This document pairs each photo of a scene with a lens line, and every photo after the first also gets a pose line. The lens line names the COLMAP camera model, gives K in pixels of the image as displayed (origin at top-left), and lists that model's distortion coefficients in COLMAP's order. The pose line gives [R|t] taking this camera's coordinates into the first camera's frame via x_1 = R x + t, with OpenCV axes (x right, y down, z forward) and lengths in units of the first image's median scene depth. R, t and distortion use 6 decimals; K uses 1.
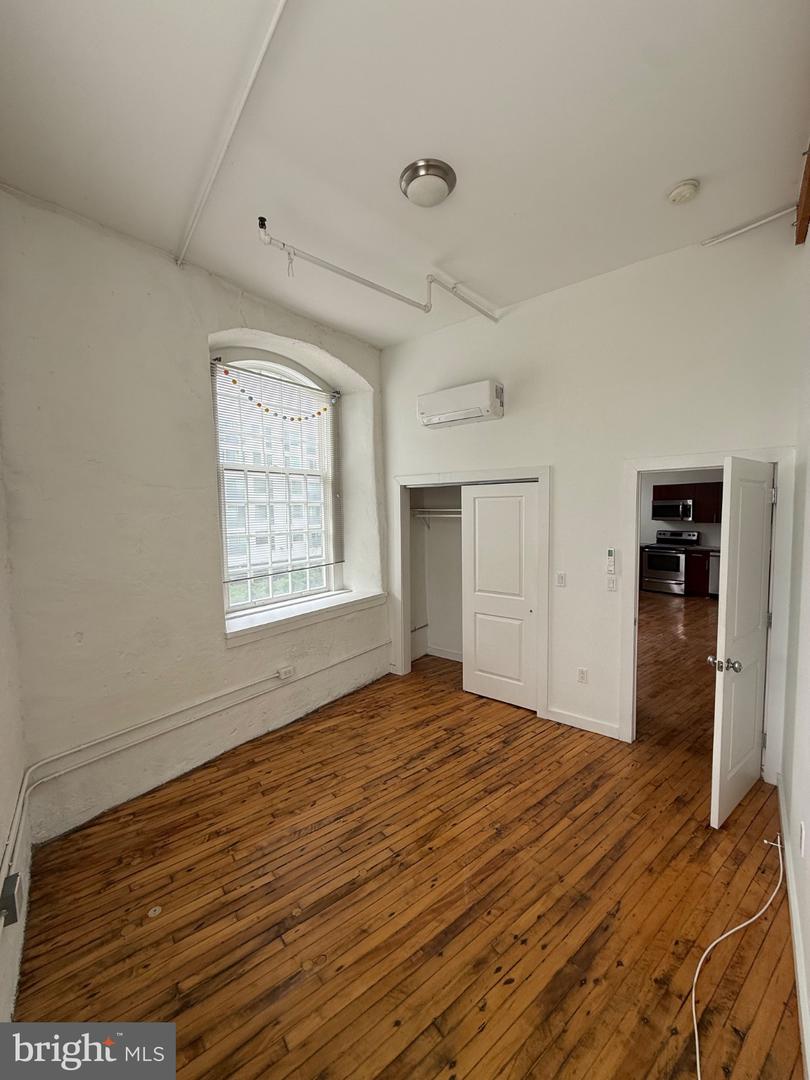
lens RADIAL K [[429.1, 0, 398.8], [0, 429.1, 541.0], [0, 0, 1]] dist [0.001334, -0.000123]
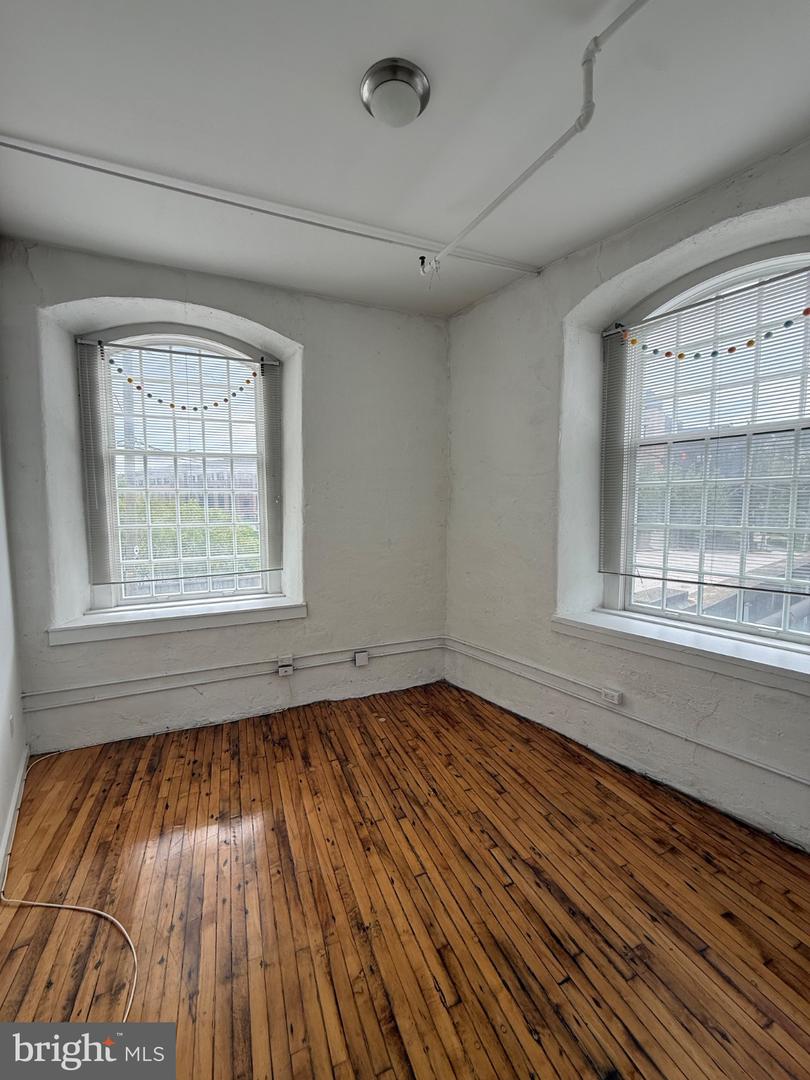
lens RADIAL K [[429.1, 0, 407.6], [0, 429.1, 539.9], [0, 0, 1]] dist [0.001334, -0.000123]
pose [[-0.246789, 0.097013, -0.964201, 0.785338], [-0.062672, 0.991296, 0.115781, -0.070847], [0.967041, 0.089002, -0.238561, 1.083657]]
